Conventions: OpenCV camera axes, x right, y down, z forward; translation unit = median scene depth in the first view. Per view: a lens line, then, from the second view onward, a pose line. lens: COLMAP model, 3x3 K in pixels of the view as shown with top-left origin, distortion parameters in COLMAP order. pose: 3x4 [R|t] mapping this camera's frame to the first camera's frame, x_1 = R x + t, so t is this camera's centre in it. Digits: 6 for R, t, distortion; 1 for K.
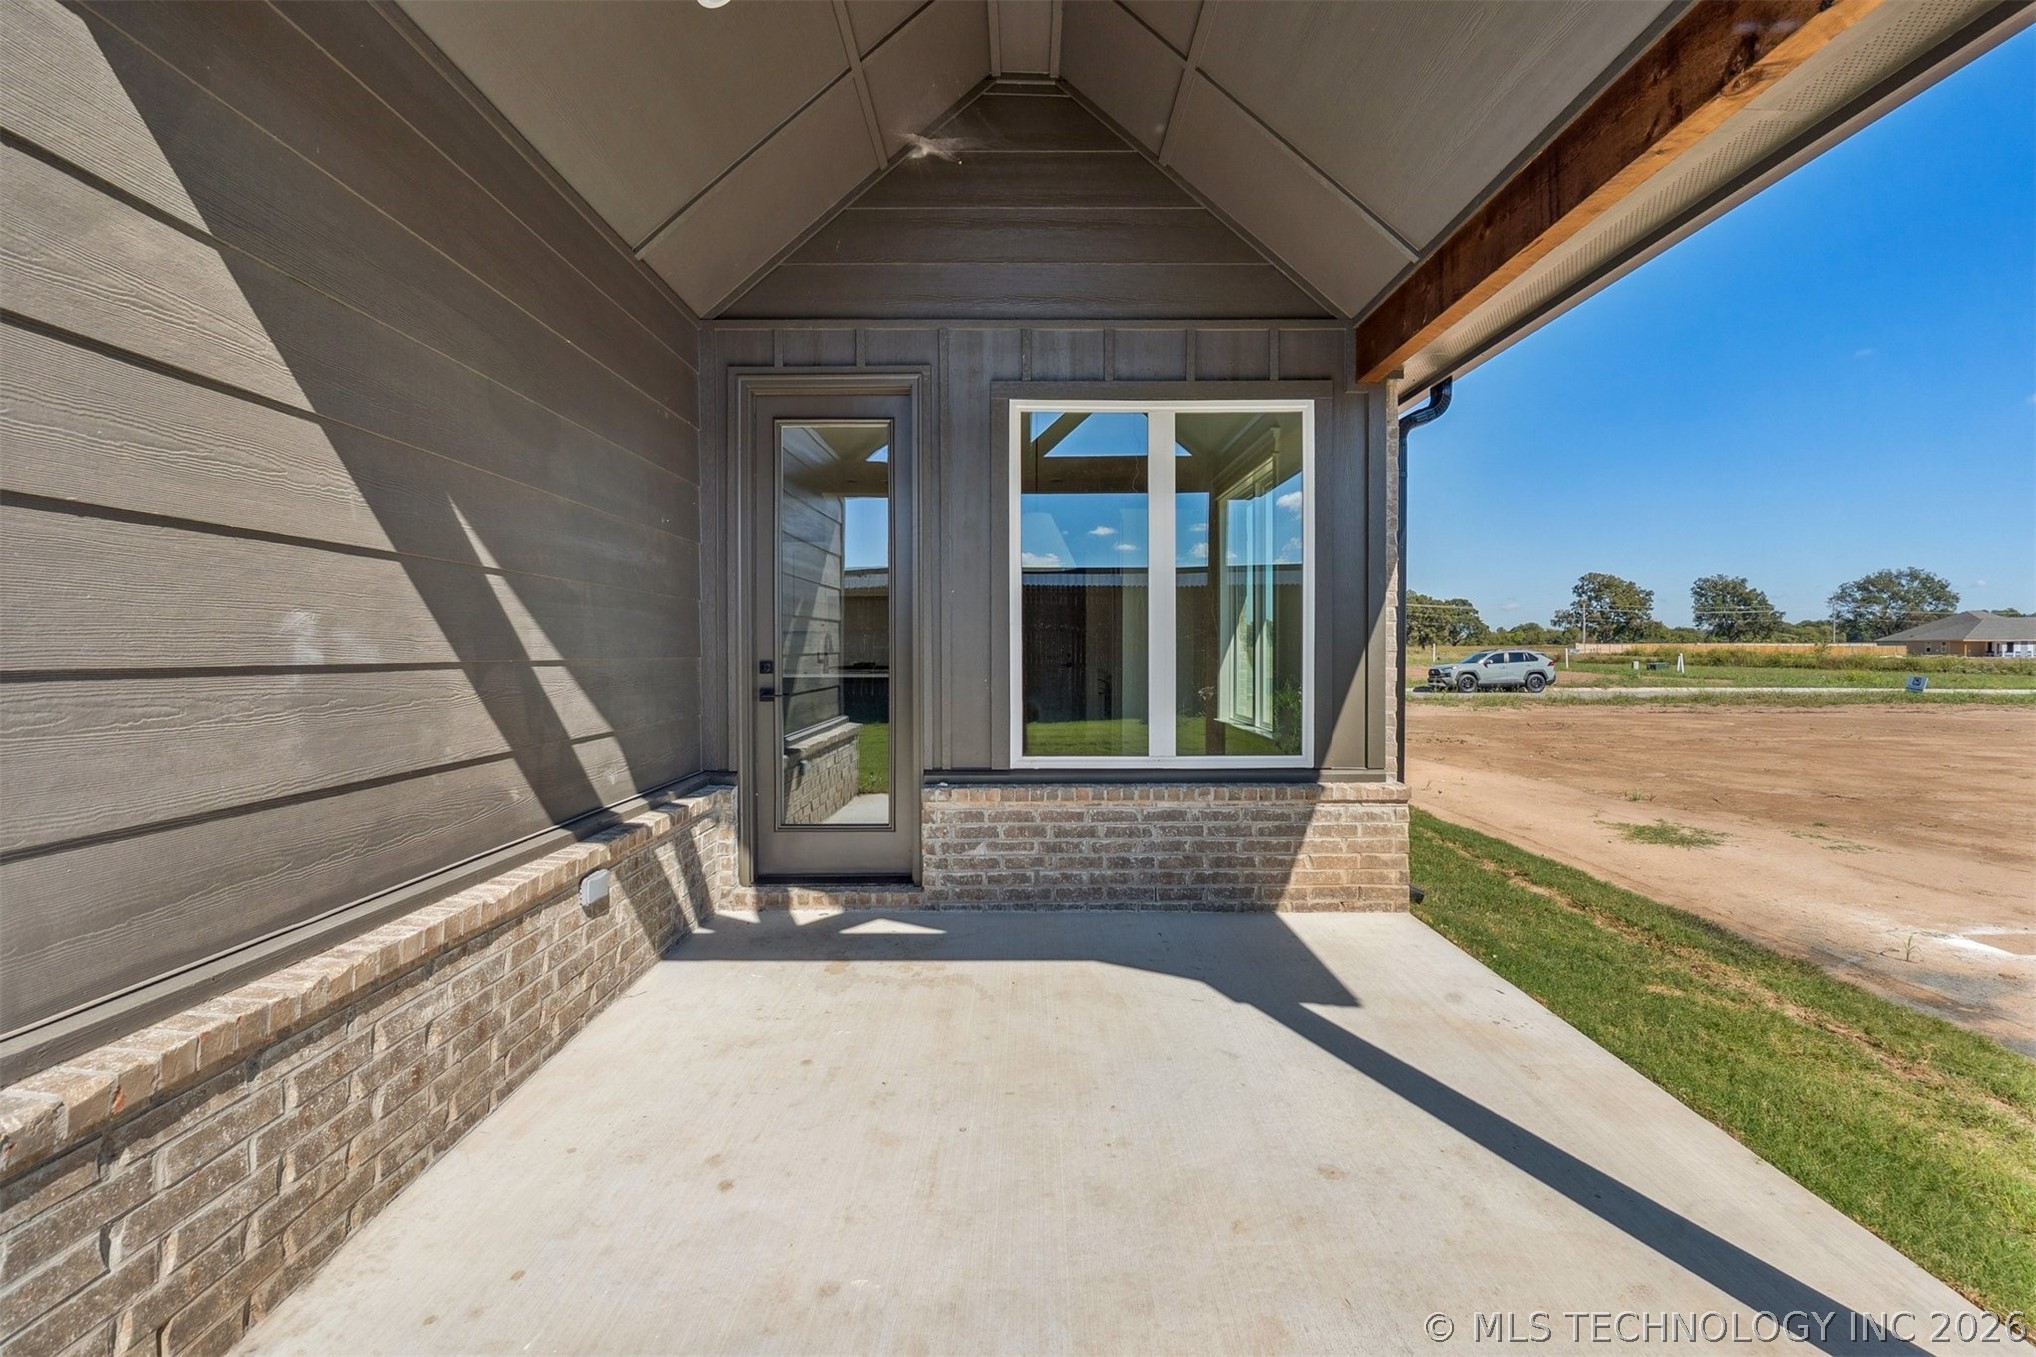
lens RADIAL K [[863.3, 0, 1022.8], [0, 863.3, 653.7], [0, 0, 1]] dist [-0.006781, -0.000303]
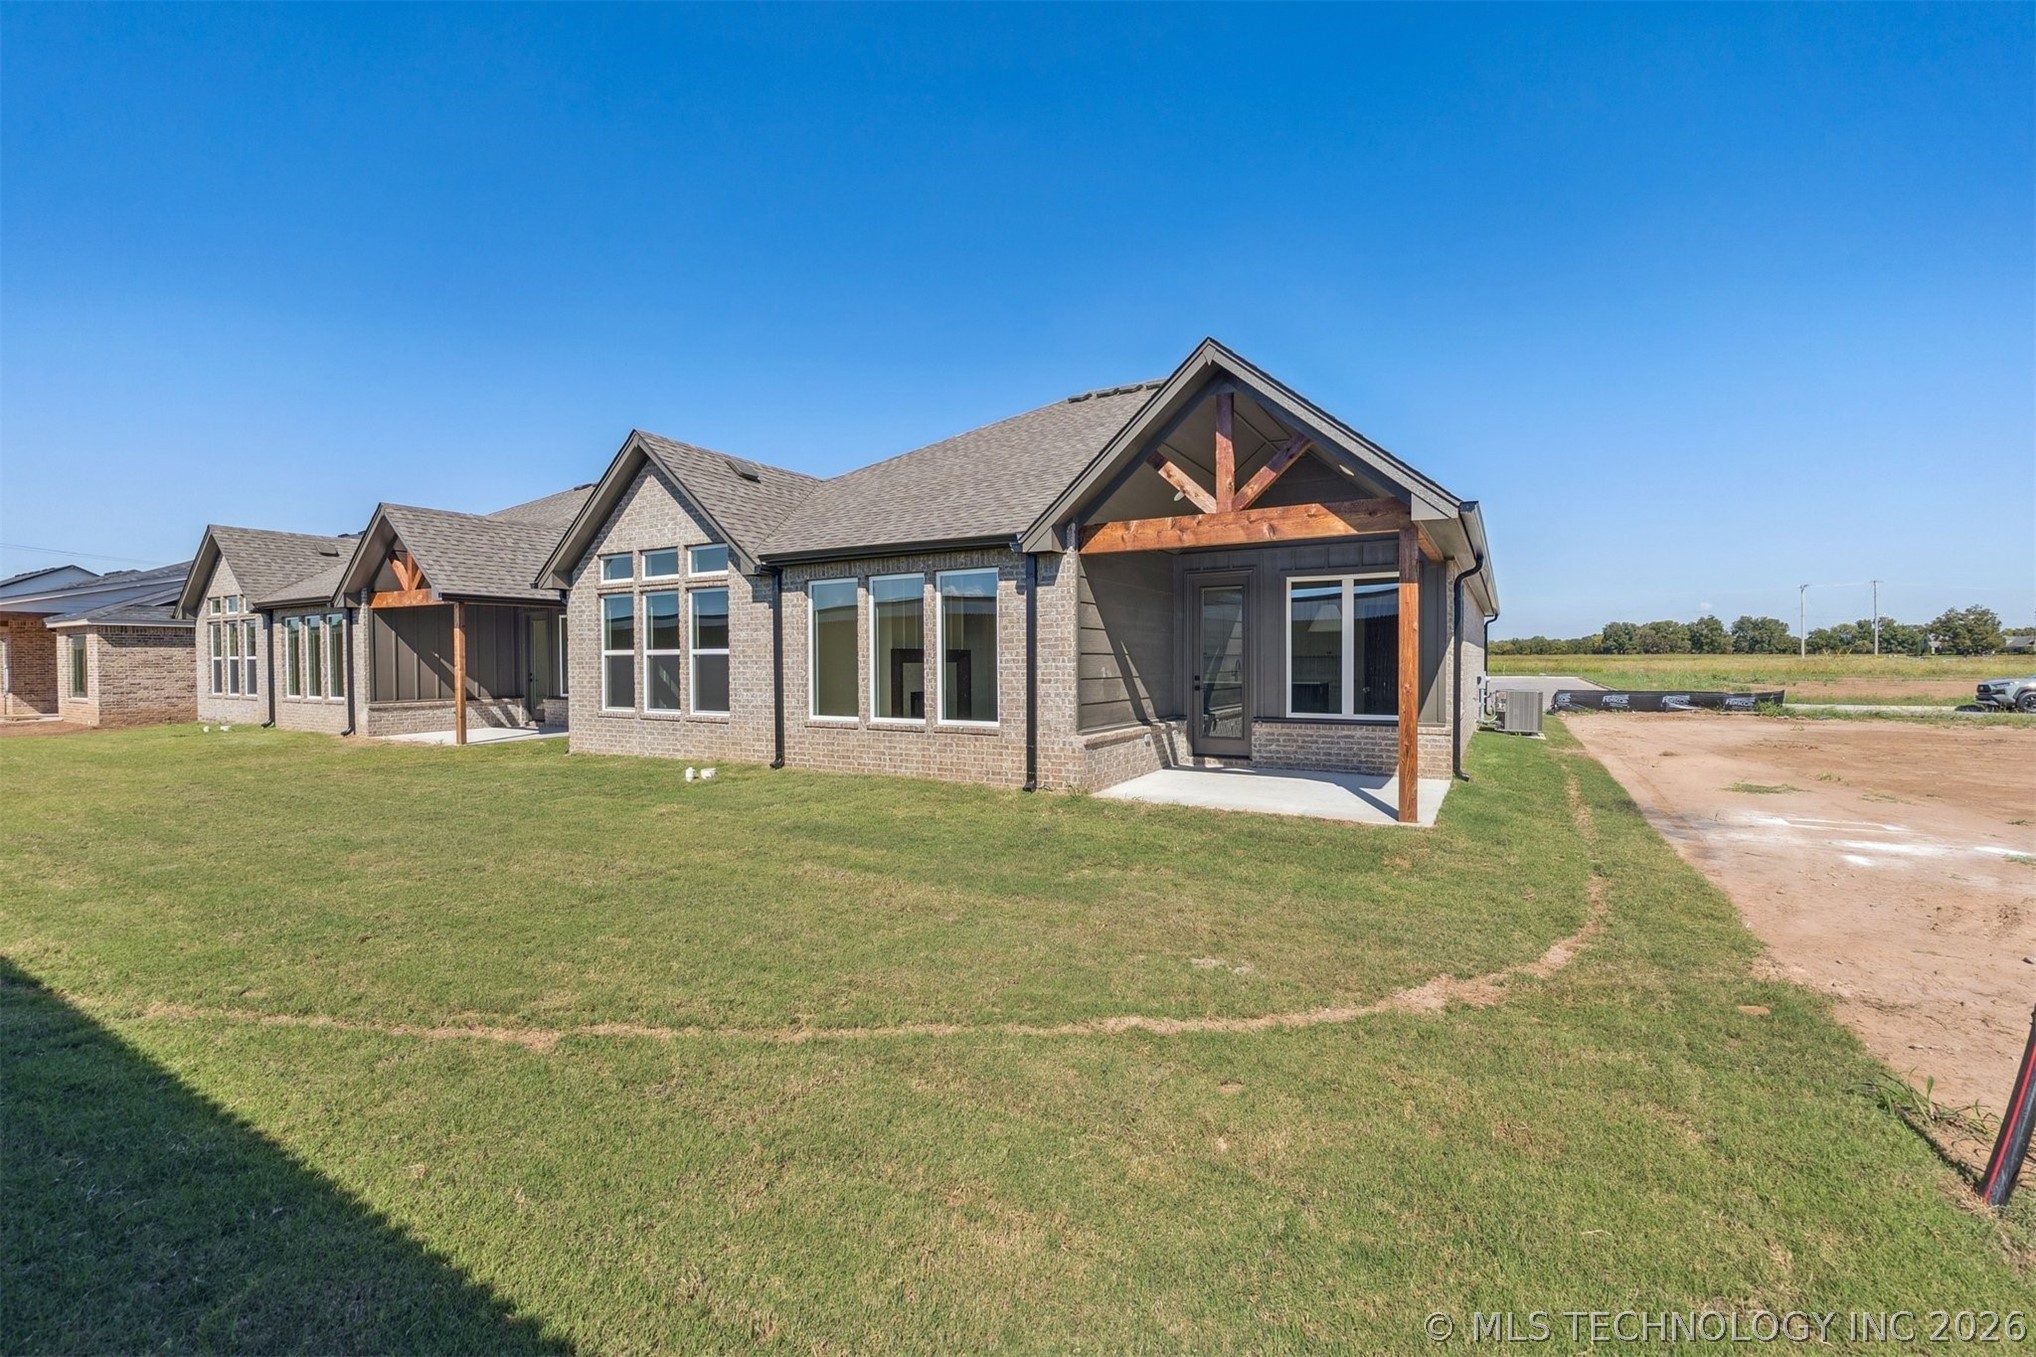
lens RADIAL K [[858.8, 0, 1019.3], [0, 858.8, 680.8], [0, 0, 1]] dist [-0.006956, -0.000459]
pose [[0.862510, 0.009257, -0.505955, 0.621608], [0.001104, 0.999796, 0.020174, -0.032862], [0.506039, -0.017959, 0.862324, -1.712436]]
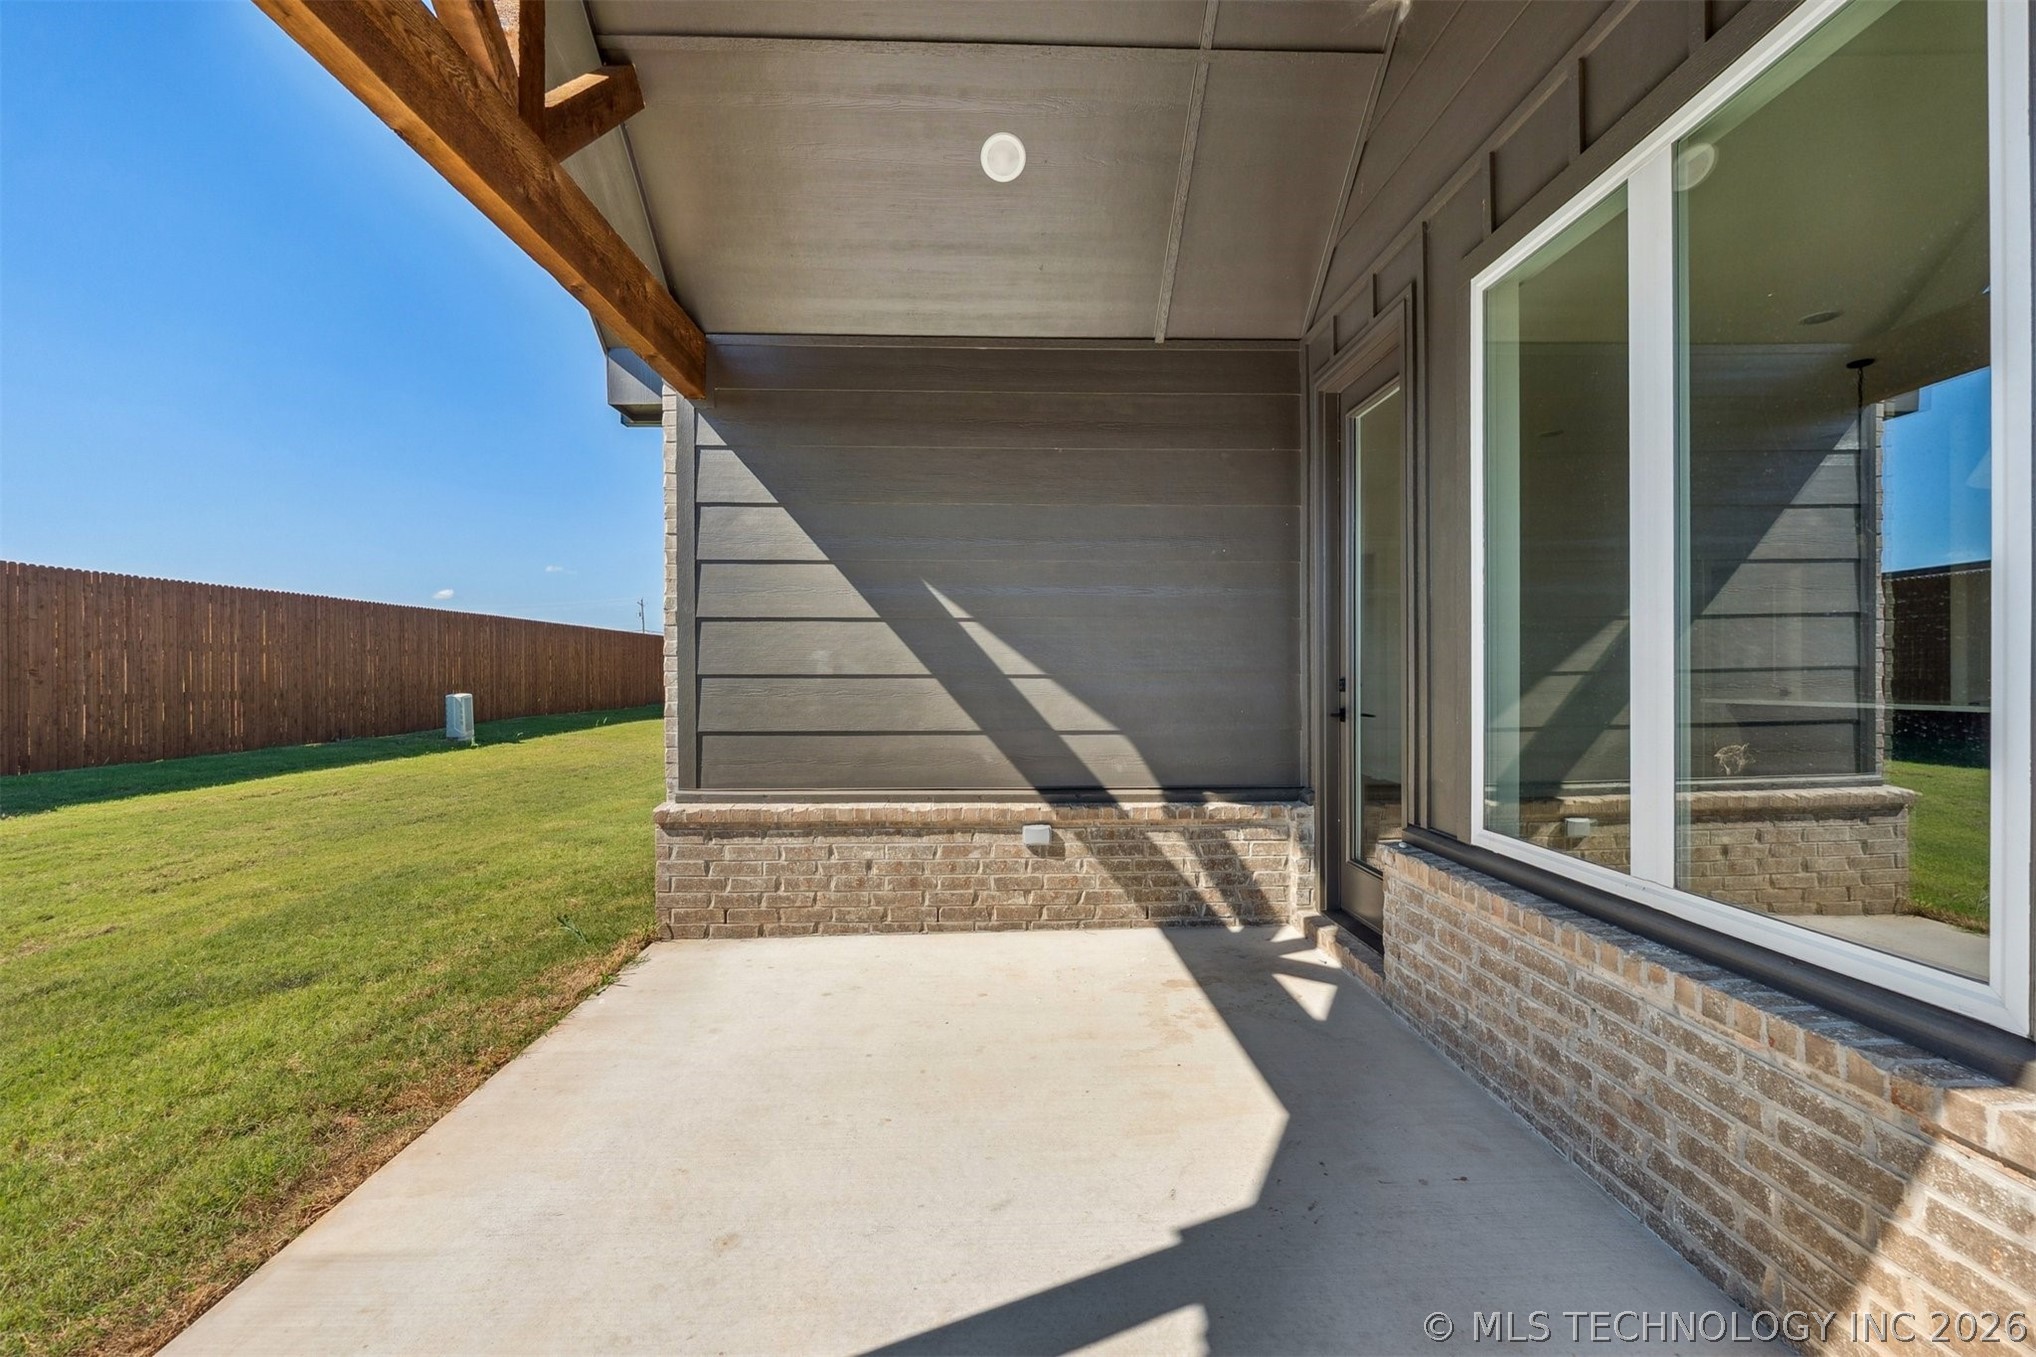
lens RADIAL K [[874.8, 0, 1019.1], [0, 874.8, 672.1], [0, 0, 1]] dist [-0.000863, -0.001008]
pose [[0.030838, 0.001630, -0.999523, 0.655926], [-0.001761, 0.999997, 0.001576, 0.001370], [0.999523, 0.001711, 0.030841, 0.649422]]
